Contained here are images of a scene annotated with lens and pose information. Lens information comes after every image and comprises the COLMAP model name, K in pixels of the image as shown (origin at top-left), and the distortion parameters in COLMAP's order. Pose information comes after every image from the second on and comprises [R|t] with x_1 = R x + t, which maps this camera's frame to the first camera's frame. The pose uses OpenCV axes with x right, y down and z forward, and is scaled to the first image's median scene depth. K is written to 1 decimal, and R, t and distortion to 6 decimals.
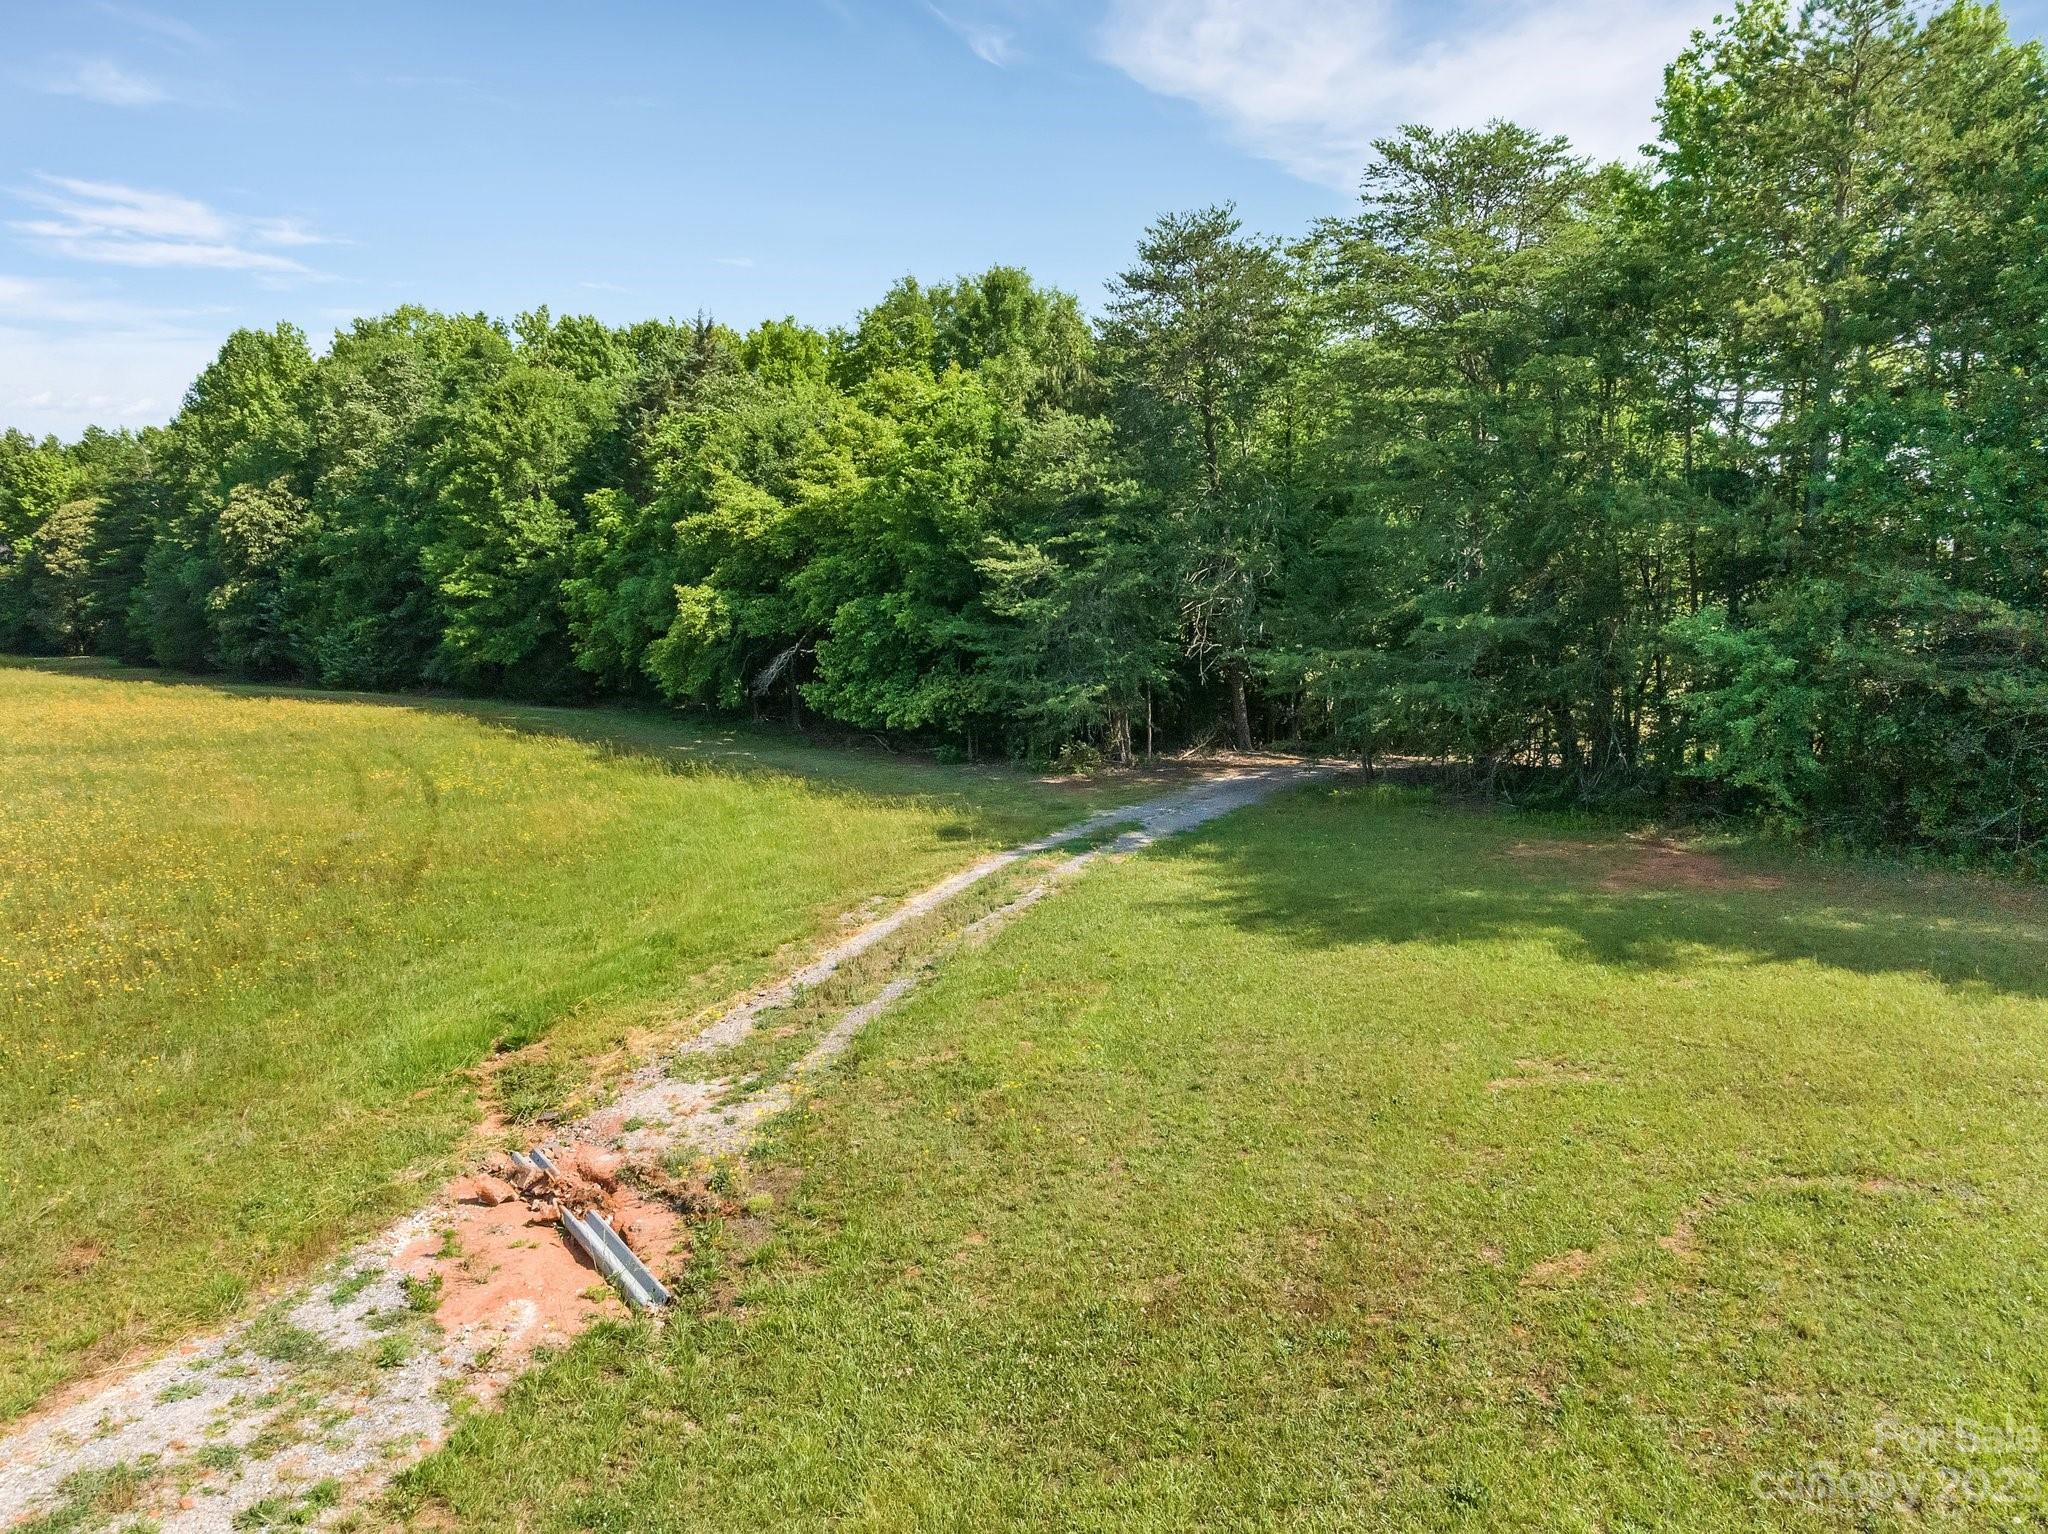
lens RADIAL K [[1442.9, 0, 1020.3], [0, 1442.9, 771.2], [0, 0, 1]] dist [-0.013184, 0.006819]
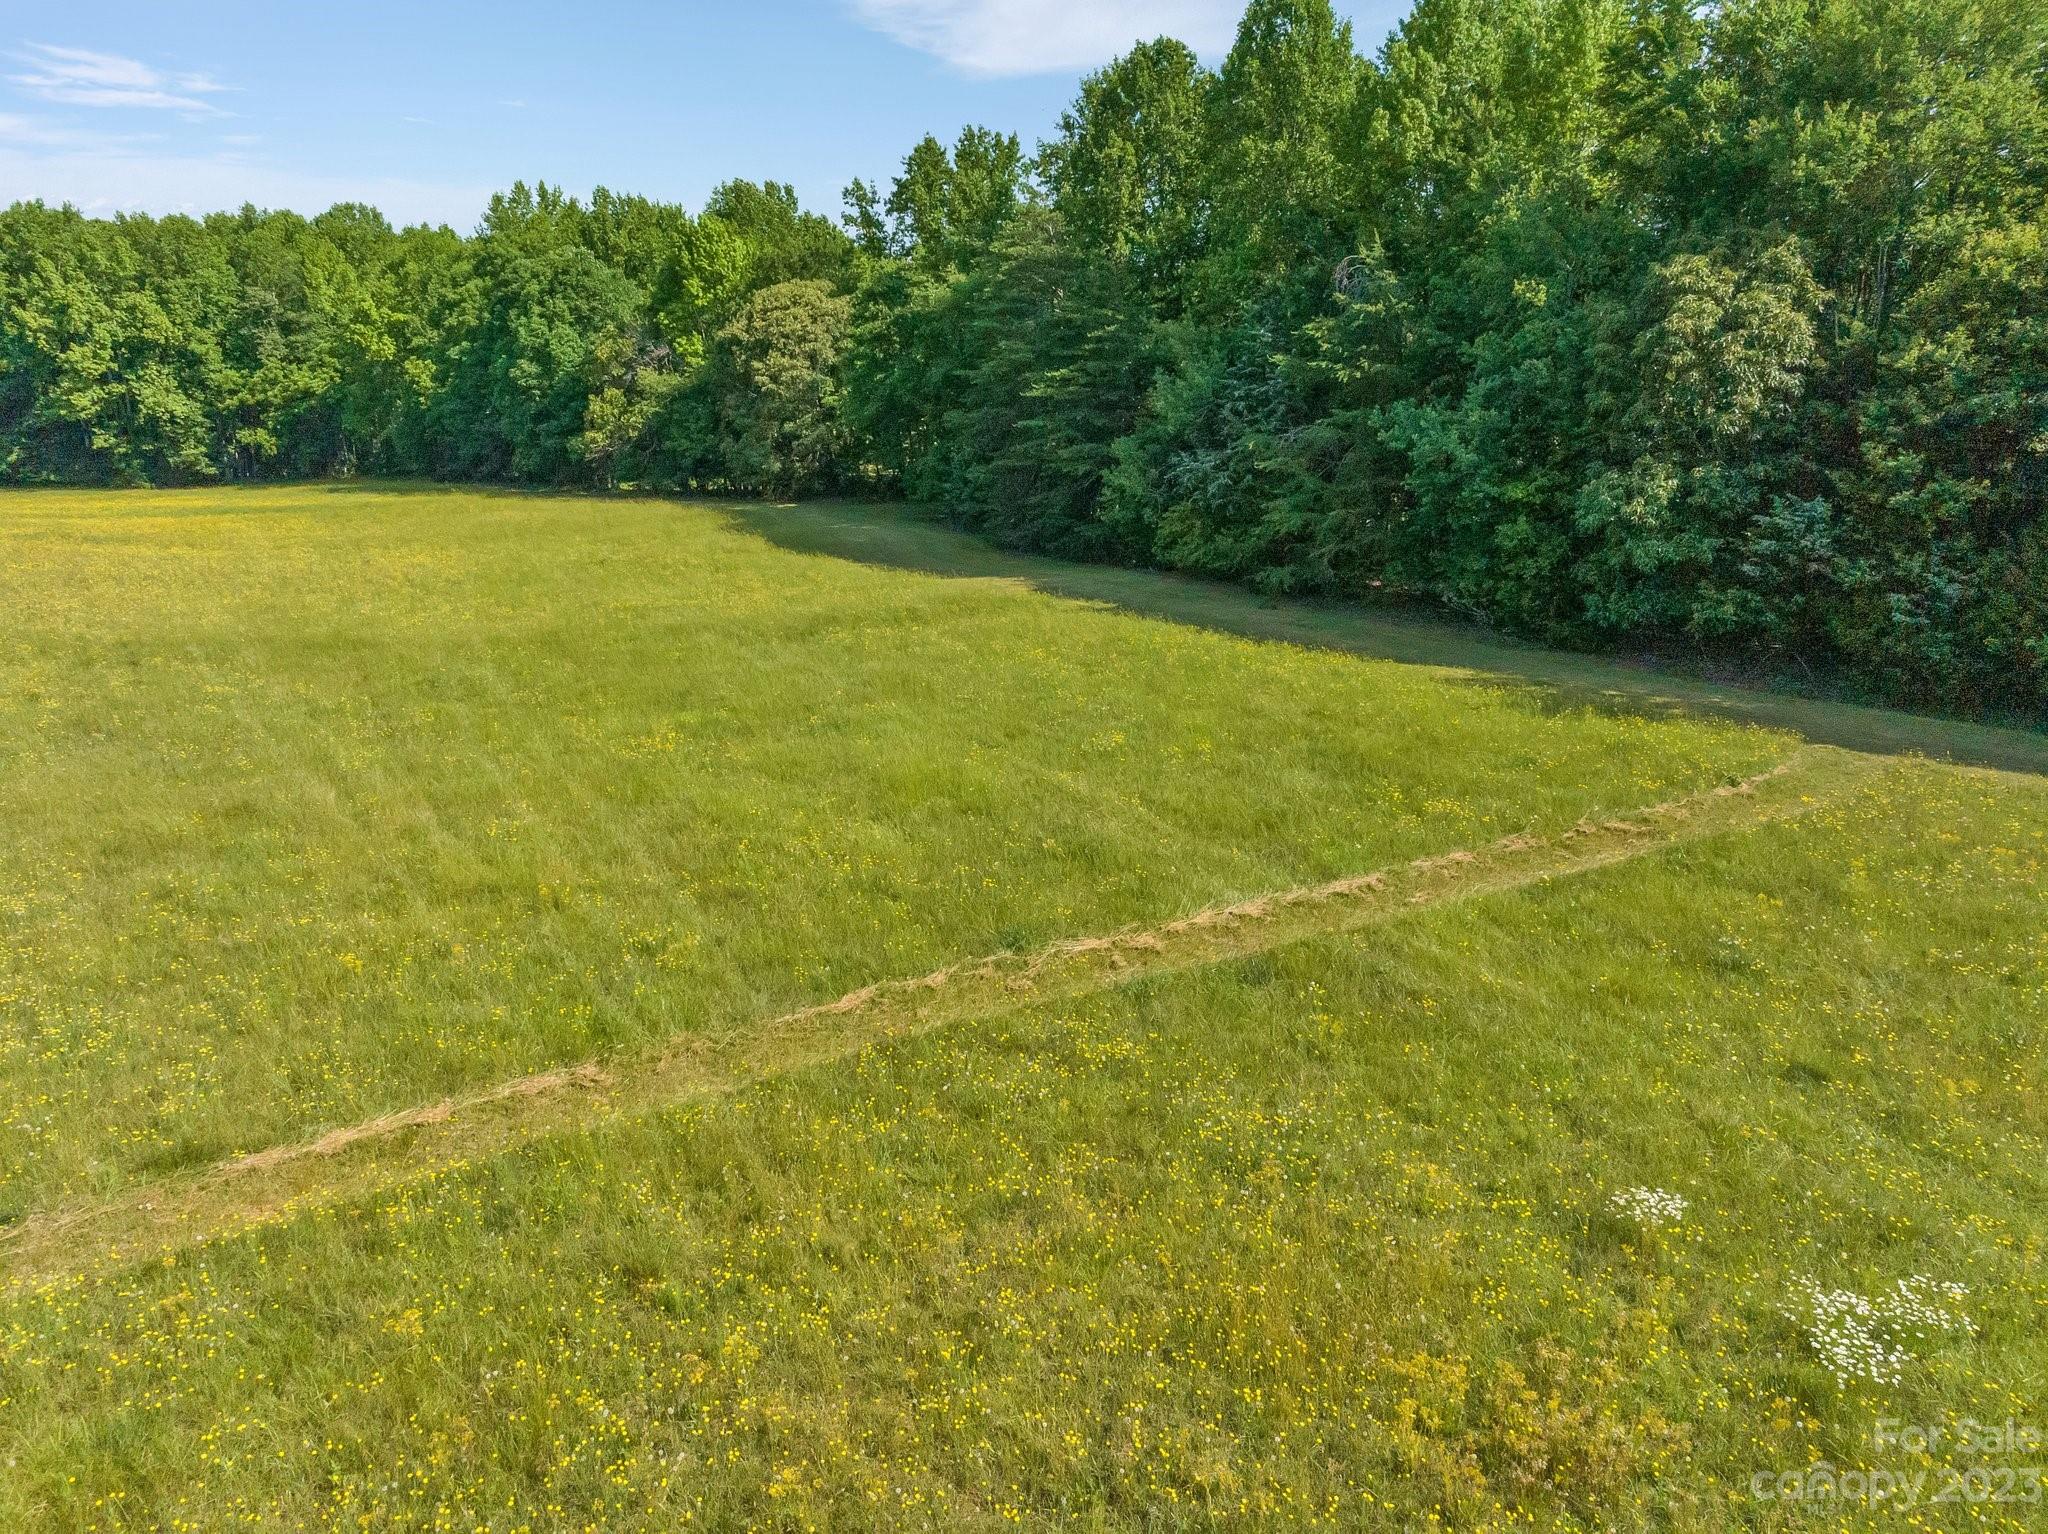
lens RADIAL K [[1442.9, 0, 1027.3], [0, 1442.9, 765.1], [0, 0, 1]] dist [-0.013184, 0.006819]
pose [[0.984395, 0.053142, -0.167758, -0.844952], [-0.028932, 0.989215, 0.143587, -0.120510], [0.173580, -0.136493, 0.975315, 0.603498]]
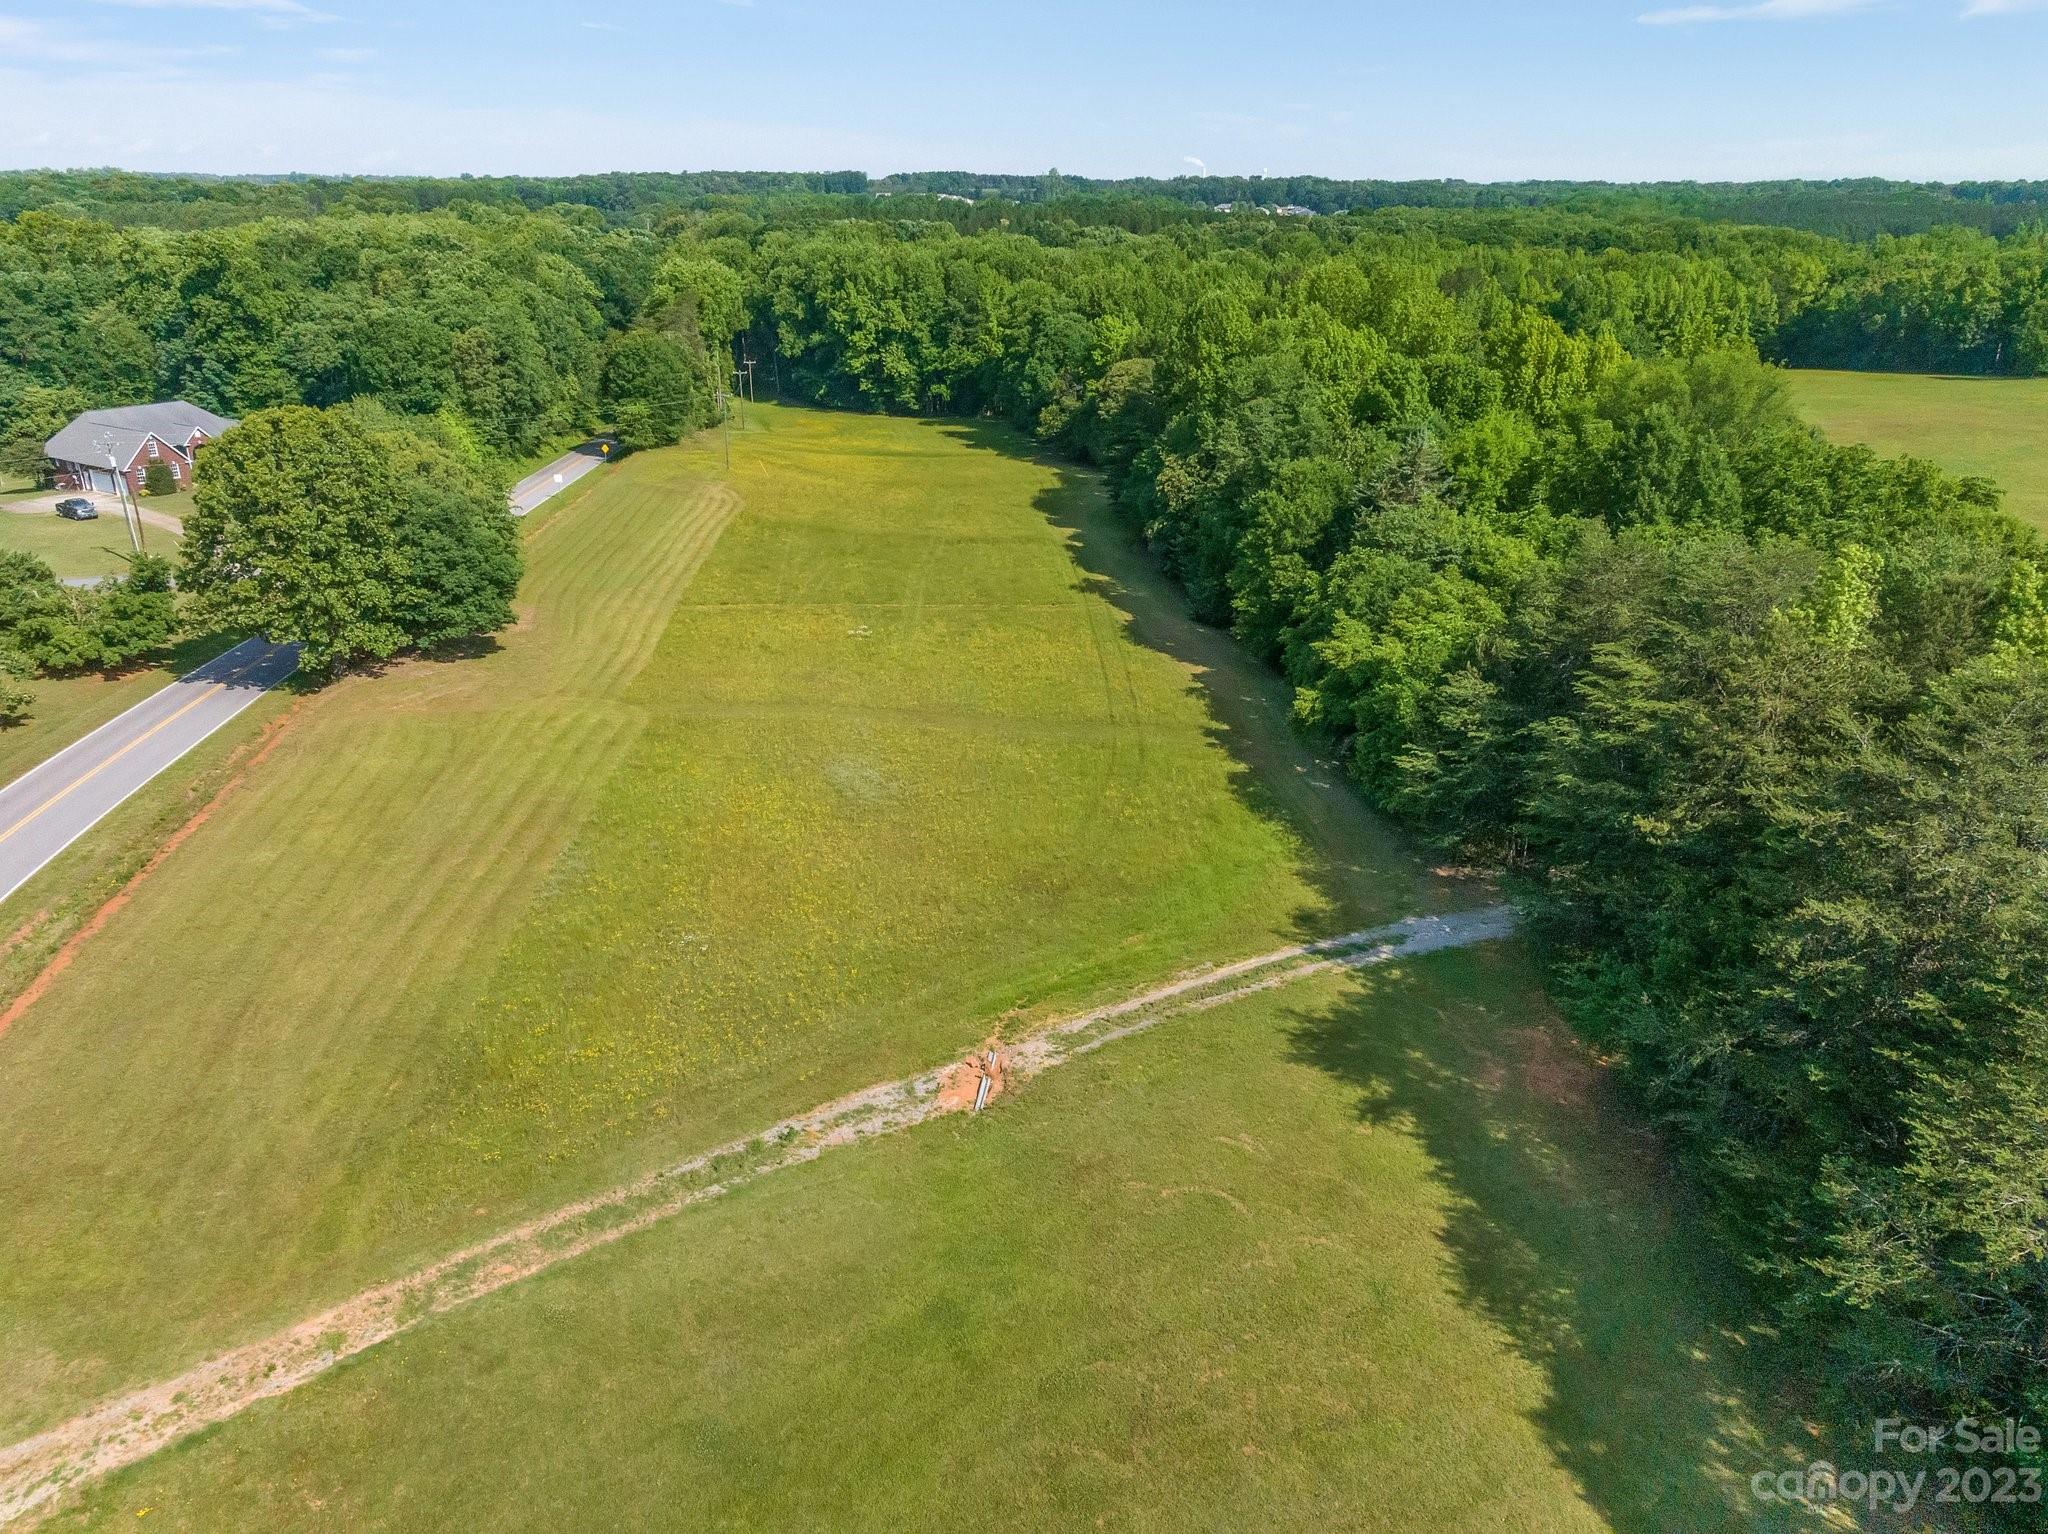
lens RADIAL K [[1442.9, 0, 1028.4], [0, 1442.9, 757.2], [0, 0, 1]] dist [-0.013184, 0.006819]
pose [[0.772423, 0.231639, -0.591360, 0.397217], [-0.102834, 0.964445, 0.243458, -0.313952], [0.626728, -0.127240, 0.768779, -0.385569]]
